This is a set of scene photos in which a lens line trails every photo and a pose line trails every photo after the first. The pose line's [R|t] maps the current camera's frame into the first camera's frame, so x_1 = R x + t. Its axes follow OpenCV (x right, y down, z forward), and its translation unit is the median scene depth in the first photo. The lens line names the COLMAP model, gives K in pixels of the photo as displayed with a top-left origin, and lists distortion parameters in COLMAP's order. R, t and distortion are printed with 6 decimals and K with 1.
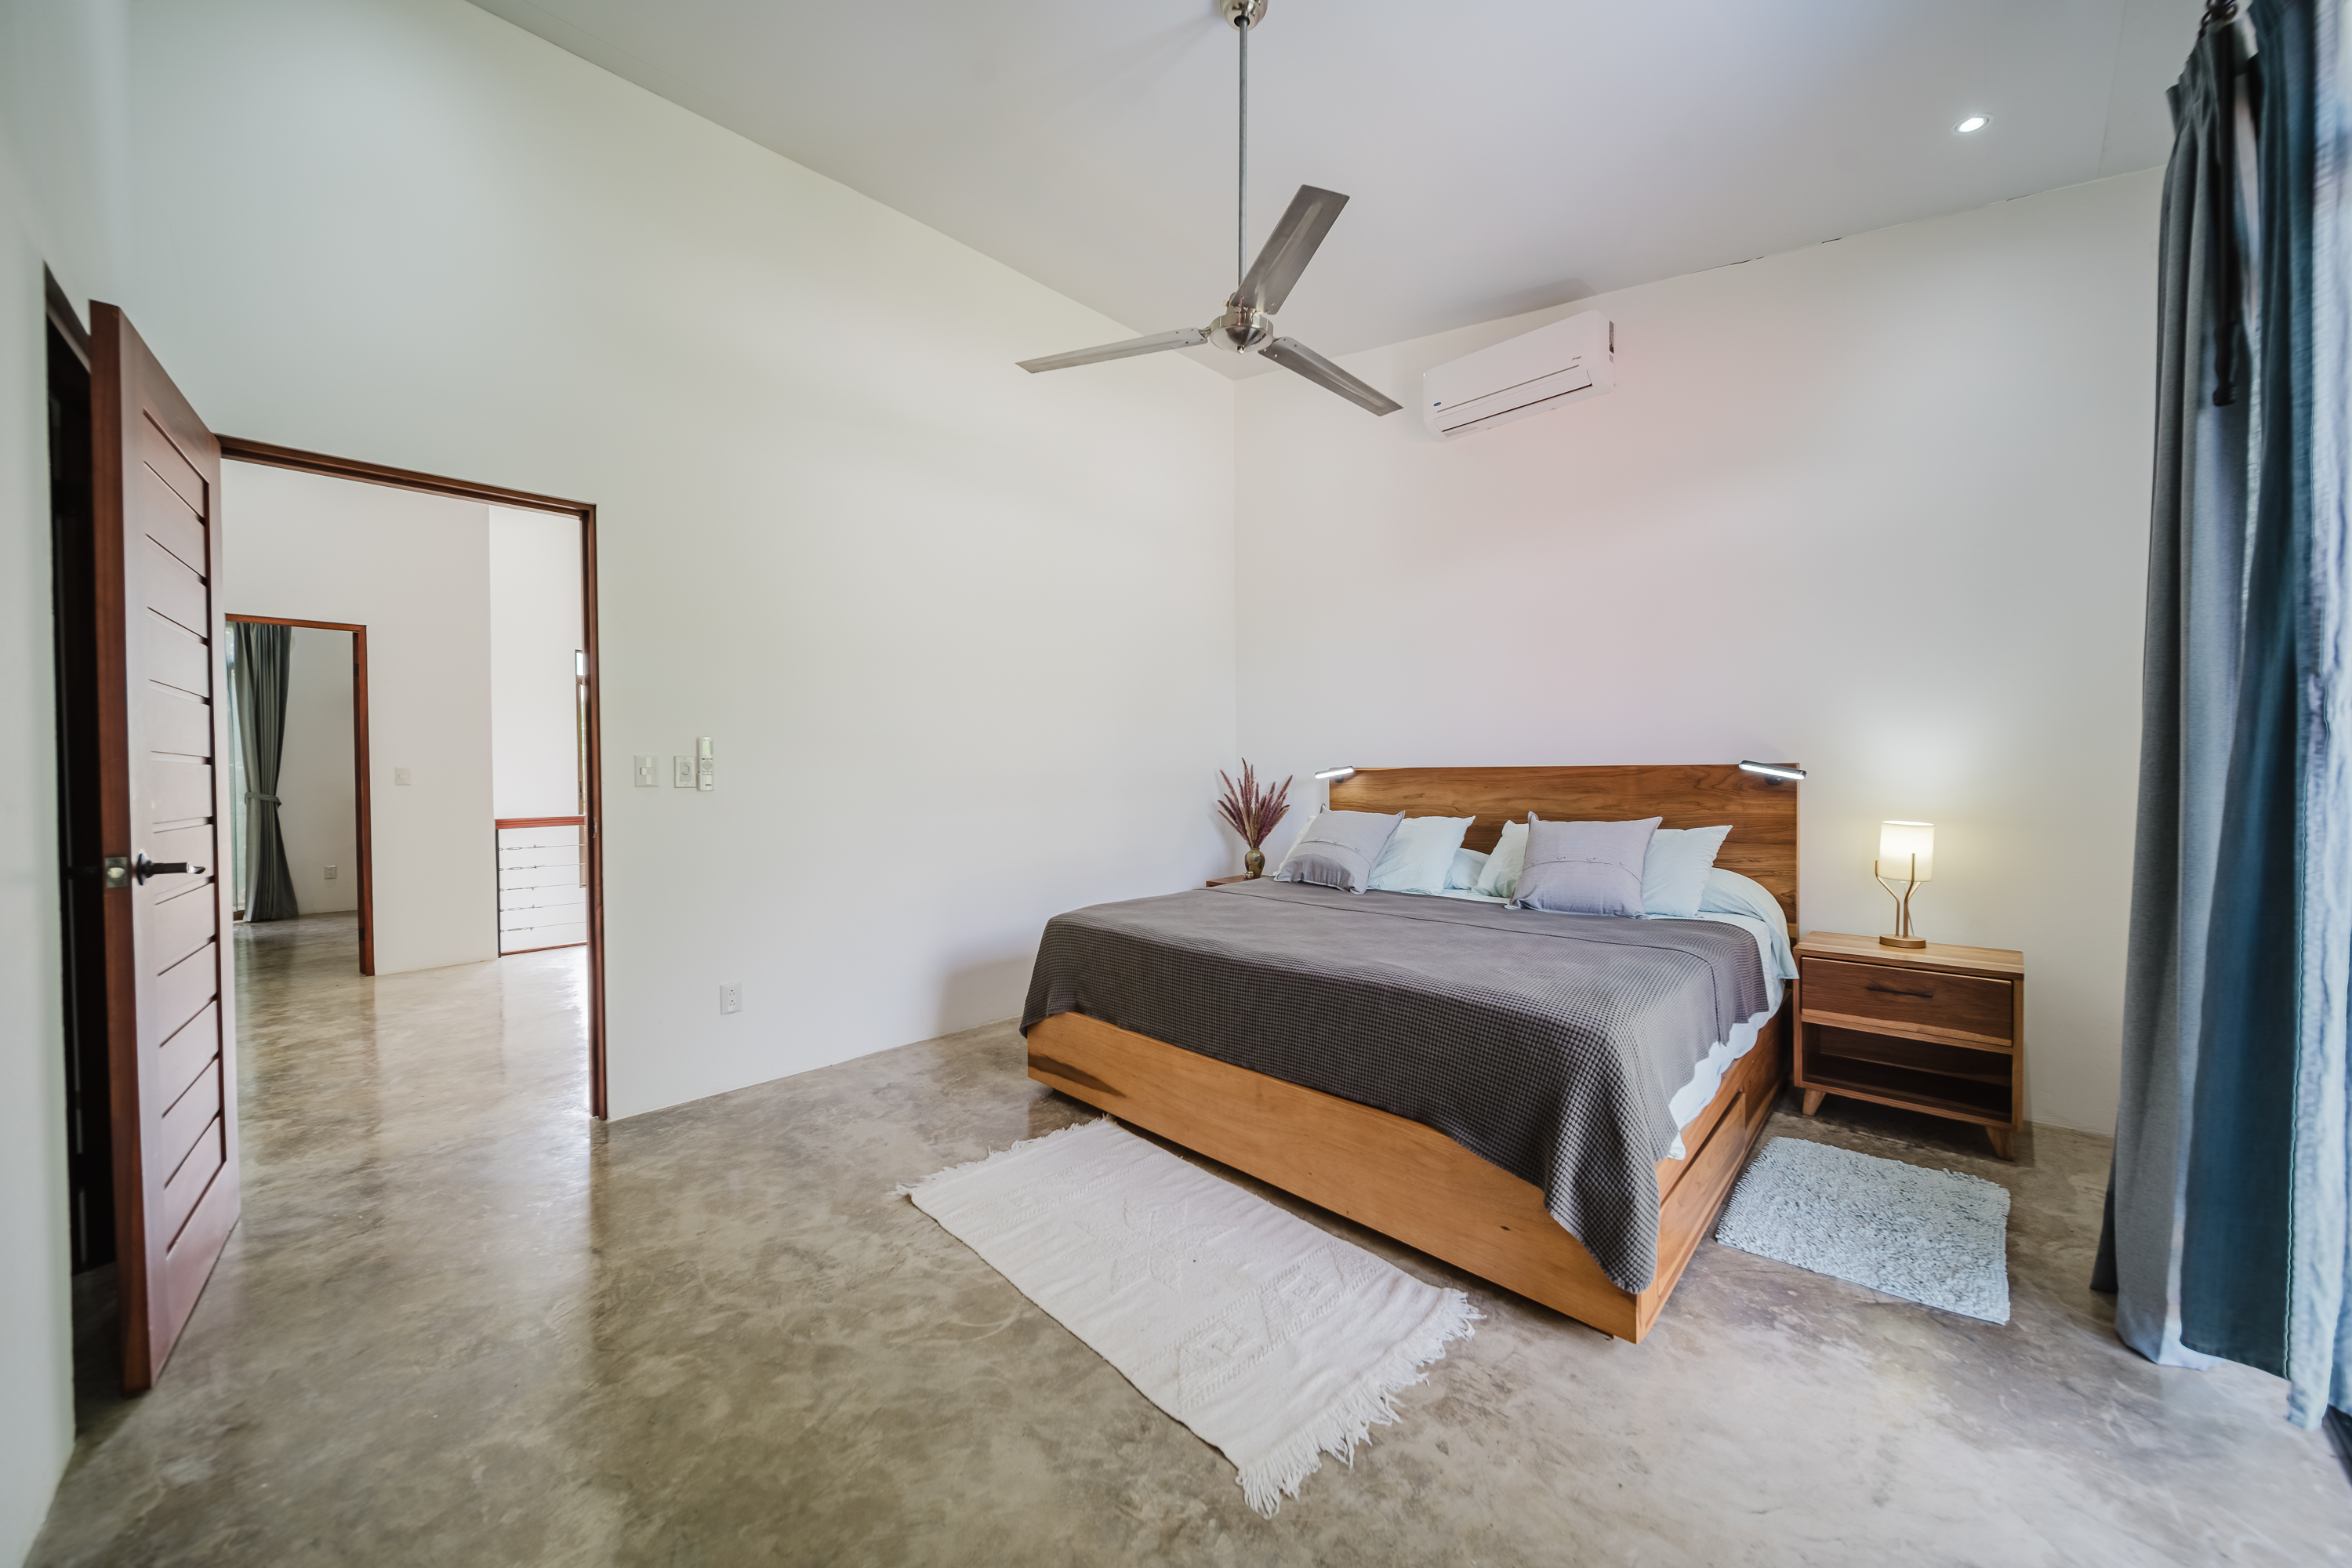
lens RADIAL K [[823.4, 0, 1175.1], [0, 823.4, 779.8], [0, 0, 1]] dist [-0.003311, -0.000331]
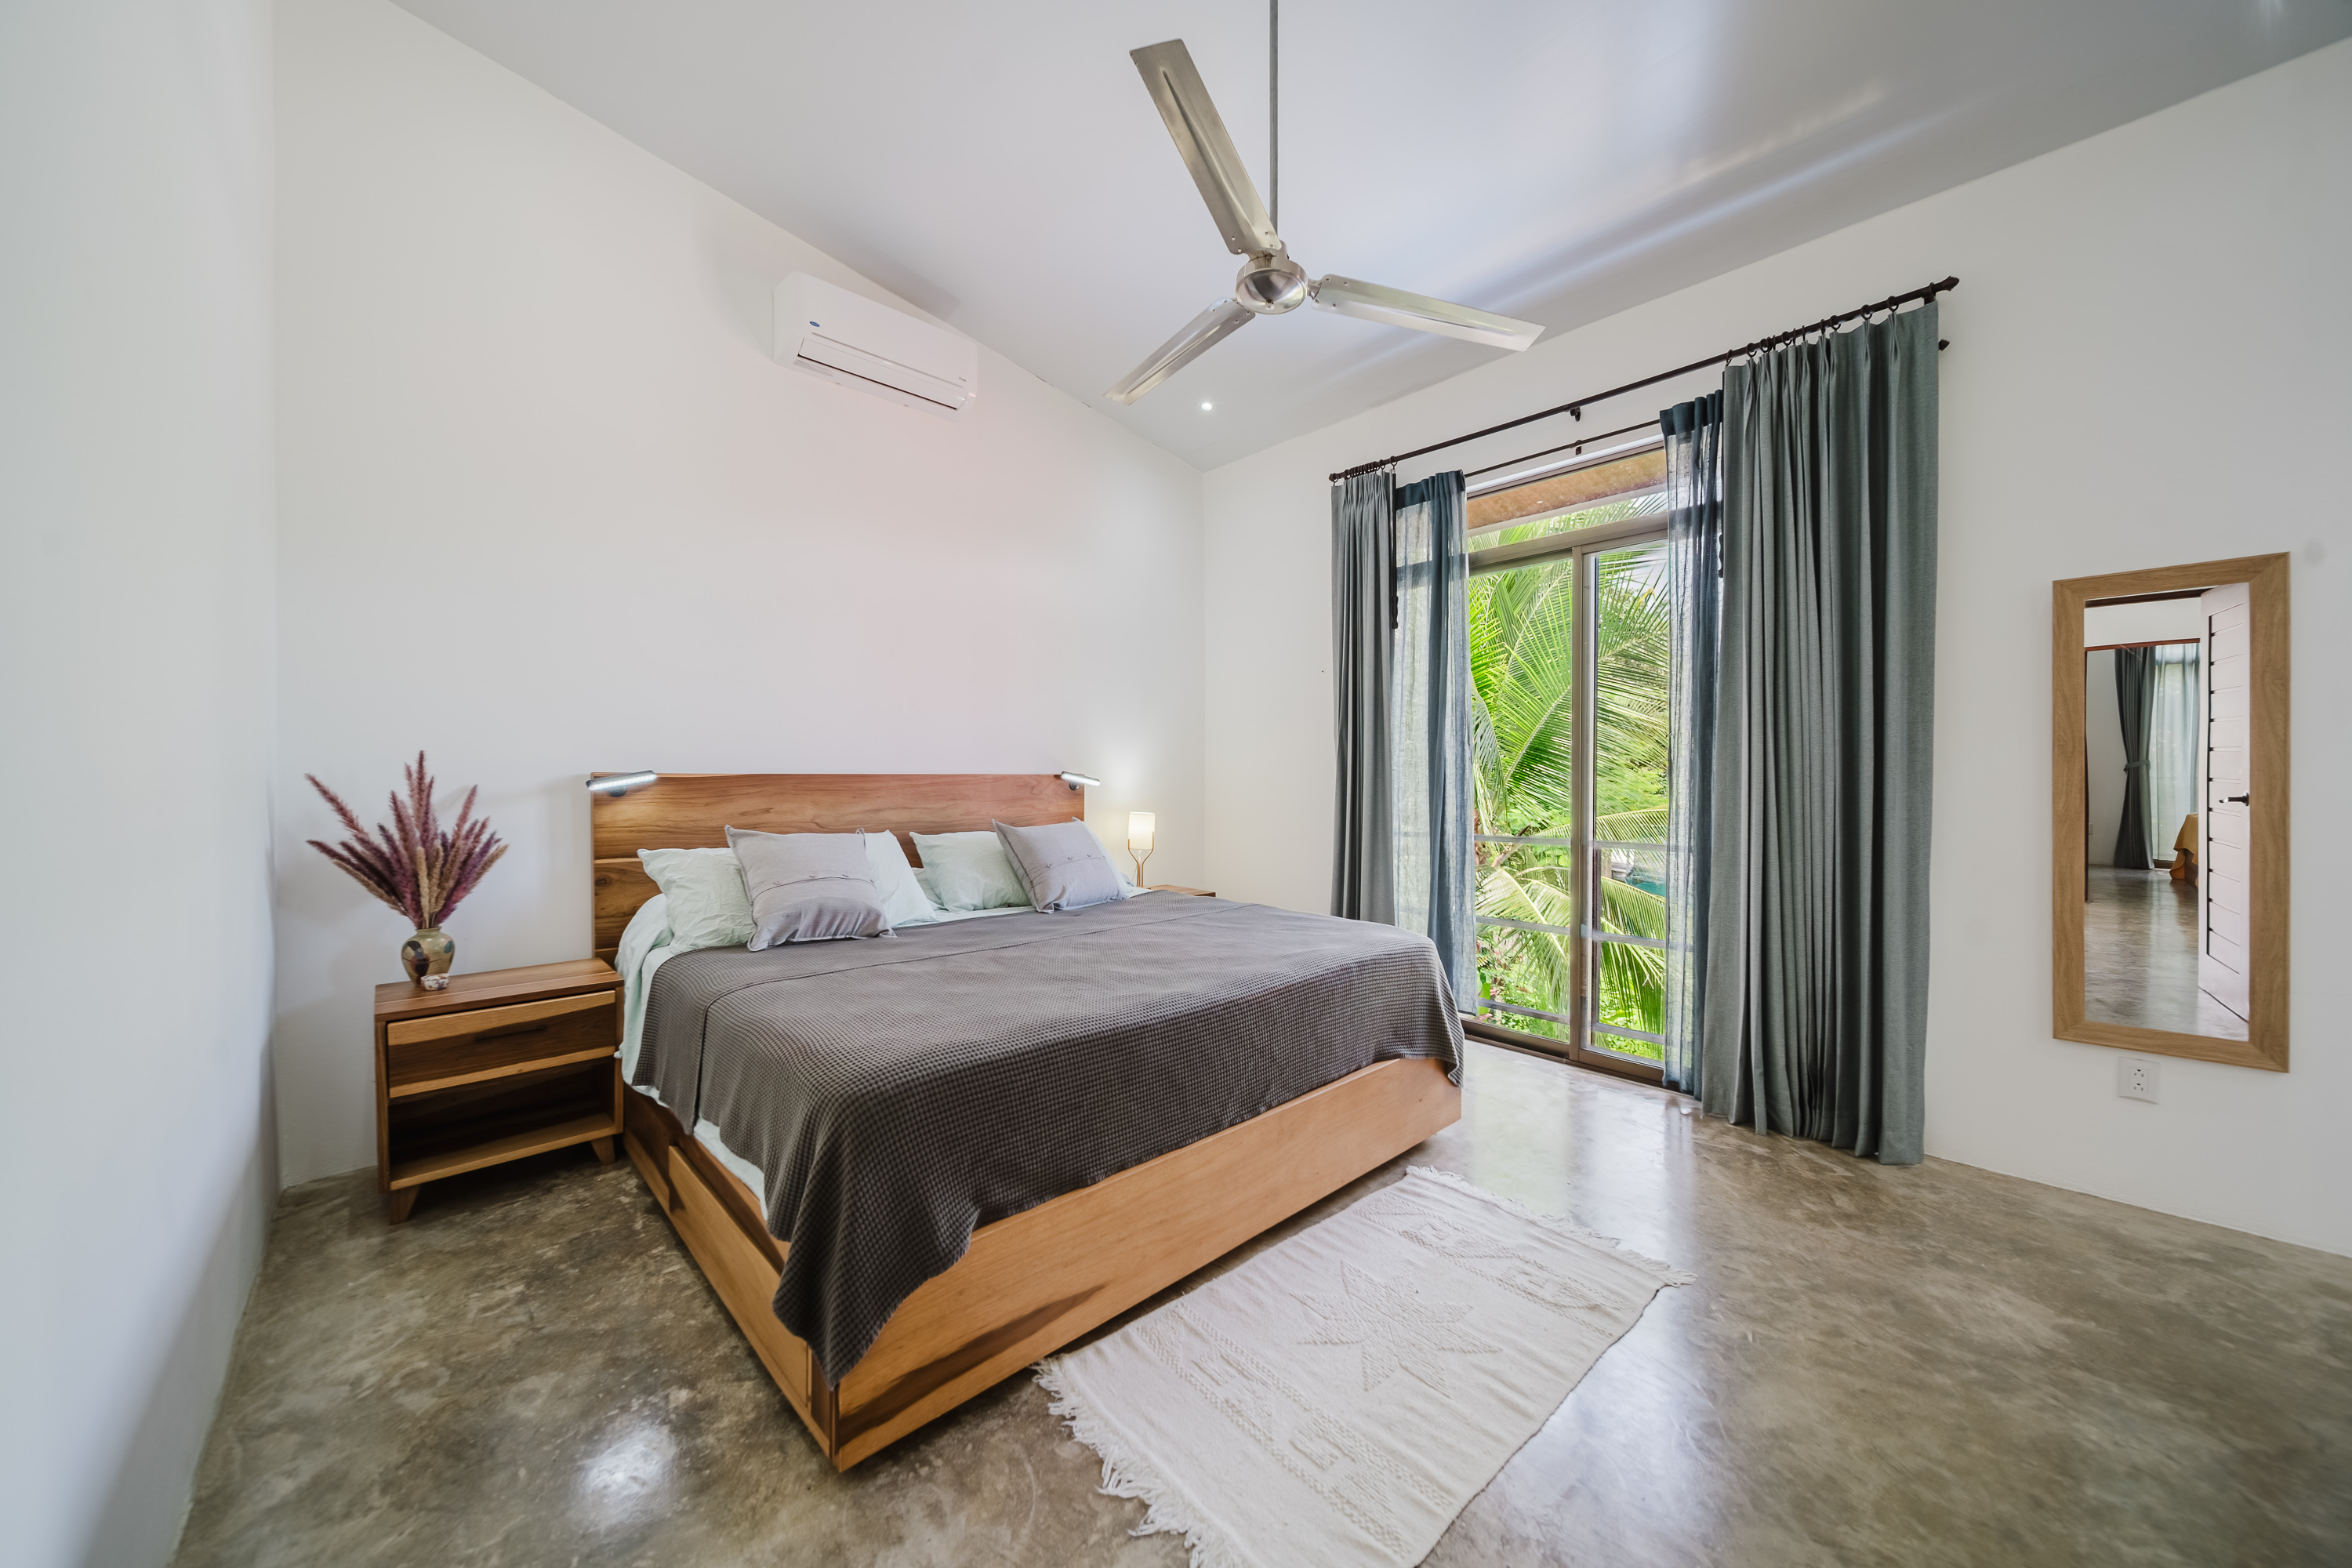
lens RADIAL K [[823.4, 0, 1179.2], [0, 823.4, 783.8], [0, 0, 1]] dist [-0.003311, -0.000331]
pose [[0.040855, -0.001969, 0.999163, -0.581986], [0.015745, 0.999875, 0.001327, -0.001320], [-0.999041, 0.015678, 0.040881, 0.768268]]
